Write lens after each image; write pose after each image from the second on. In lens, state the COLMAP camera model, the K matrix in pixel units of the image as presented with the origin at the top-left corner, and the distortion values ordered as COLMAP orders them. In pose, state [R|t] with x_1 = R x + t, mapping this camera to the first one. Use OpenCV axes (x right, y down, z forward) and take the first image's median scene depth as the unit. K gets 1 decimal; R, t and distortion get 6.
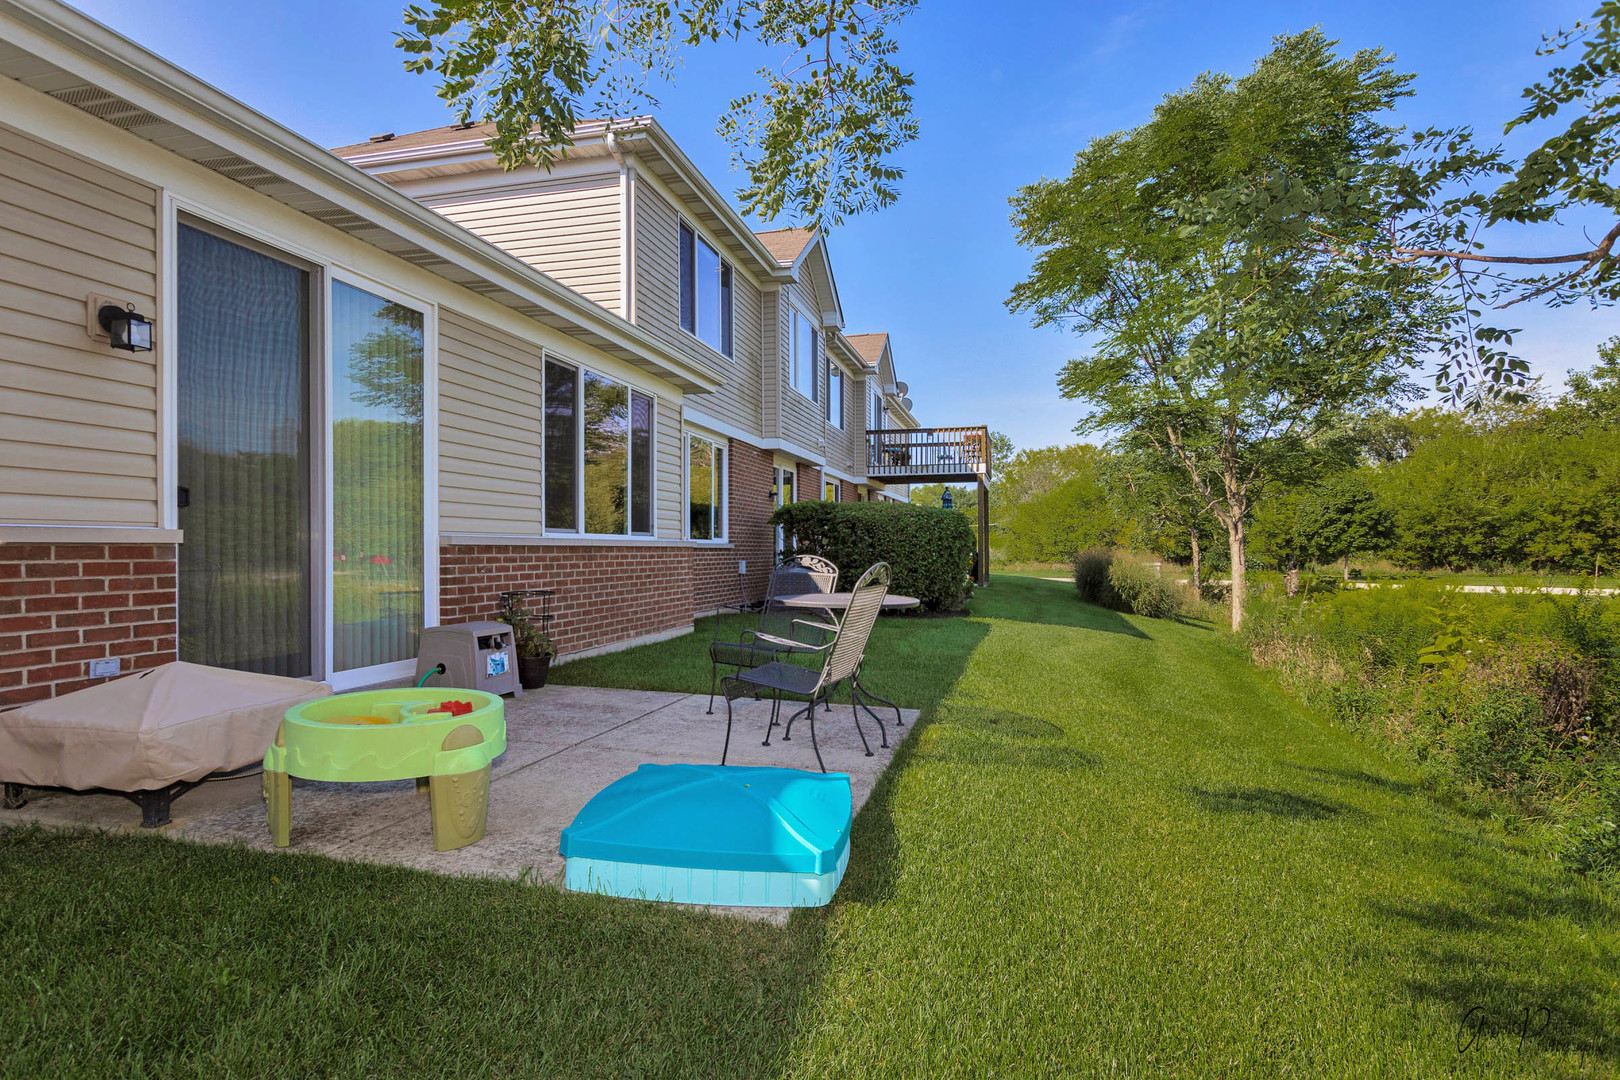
lens RADIAL K [[807.9, 0, 818.1], [0, 807.9, 551.1], [0, 0, 1]] dist [0.002443, -0.000207]
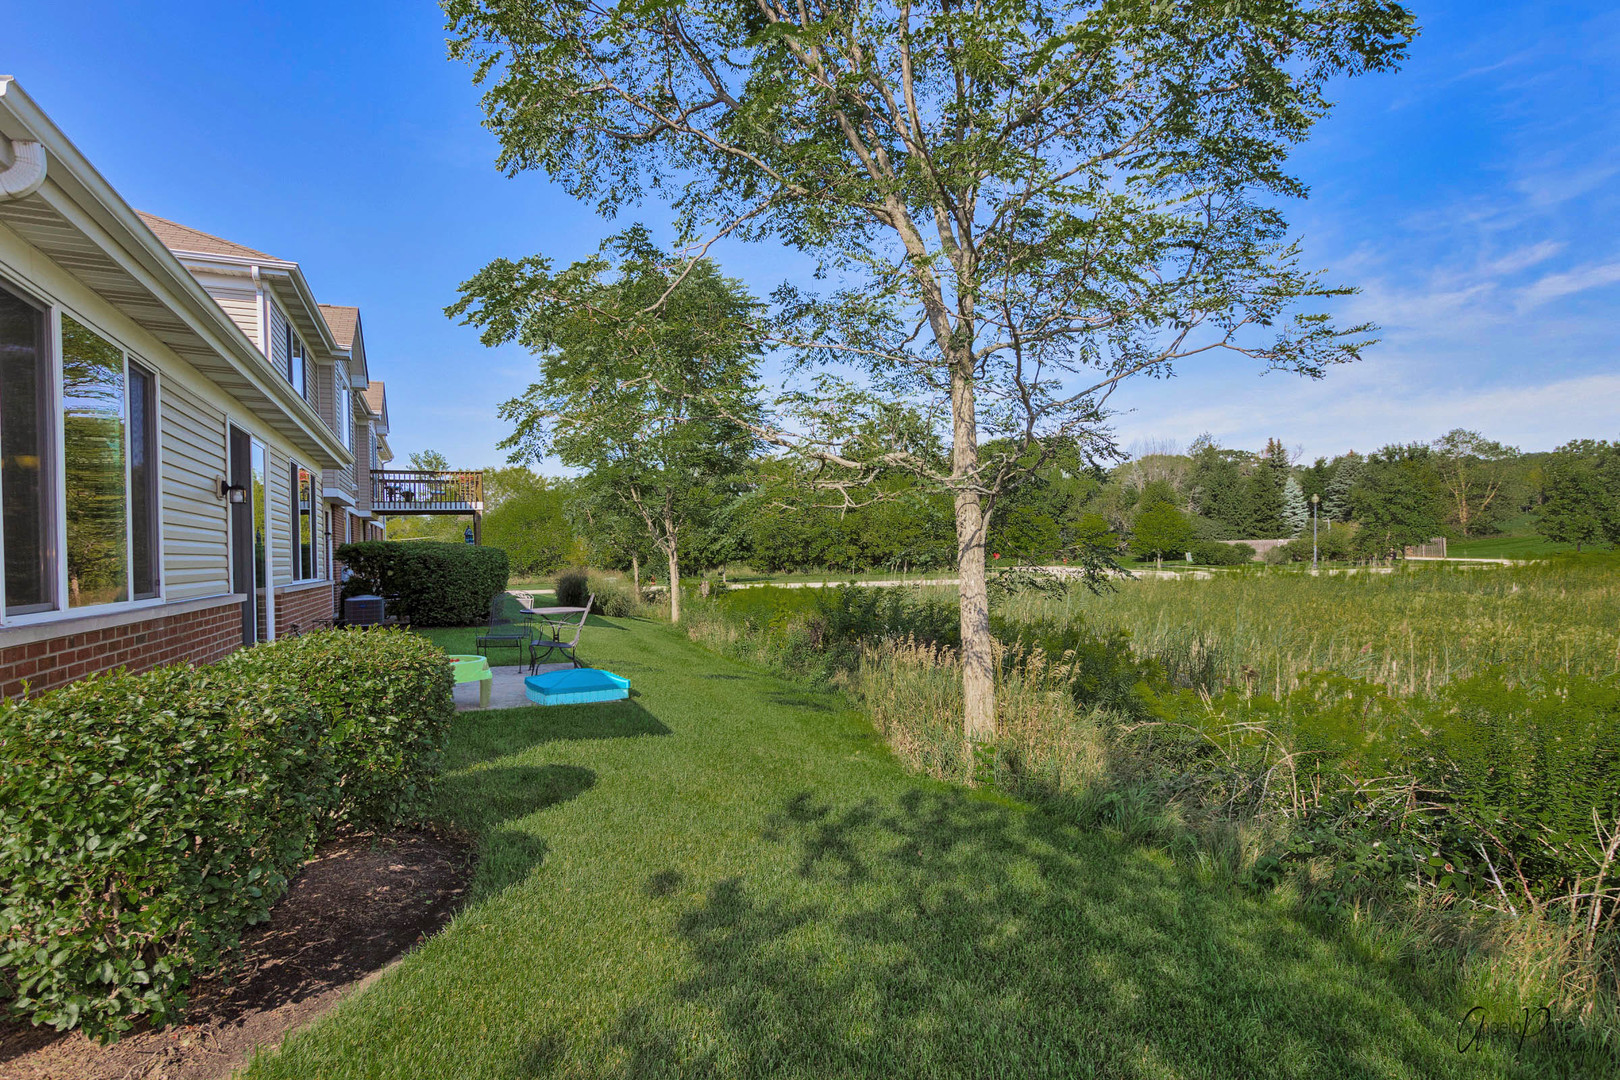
lens RADIAL K [[747.5, 0, 808.6], [0, 747.5, 548.7], [0, 0, 1]] dist [0.010888, -0.001425]
pose [[0.768268, -0.012081, 0.640014, -0.142387], [0.024837, 0.999632, -0.010945, -0.012532], [-0.639646, 0.024305, 0.768285, -0.191999]]
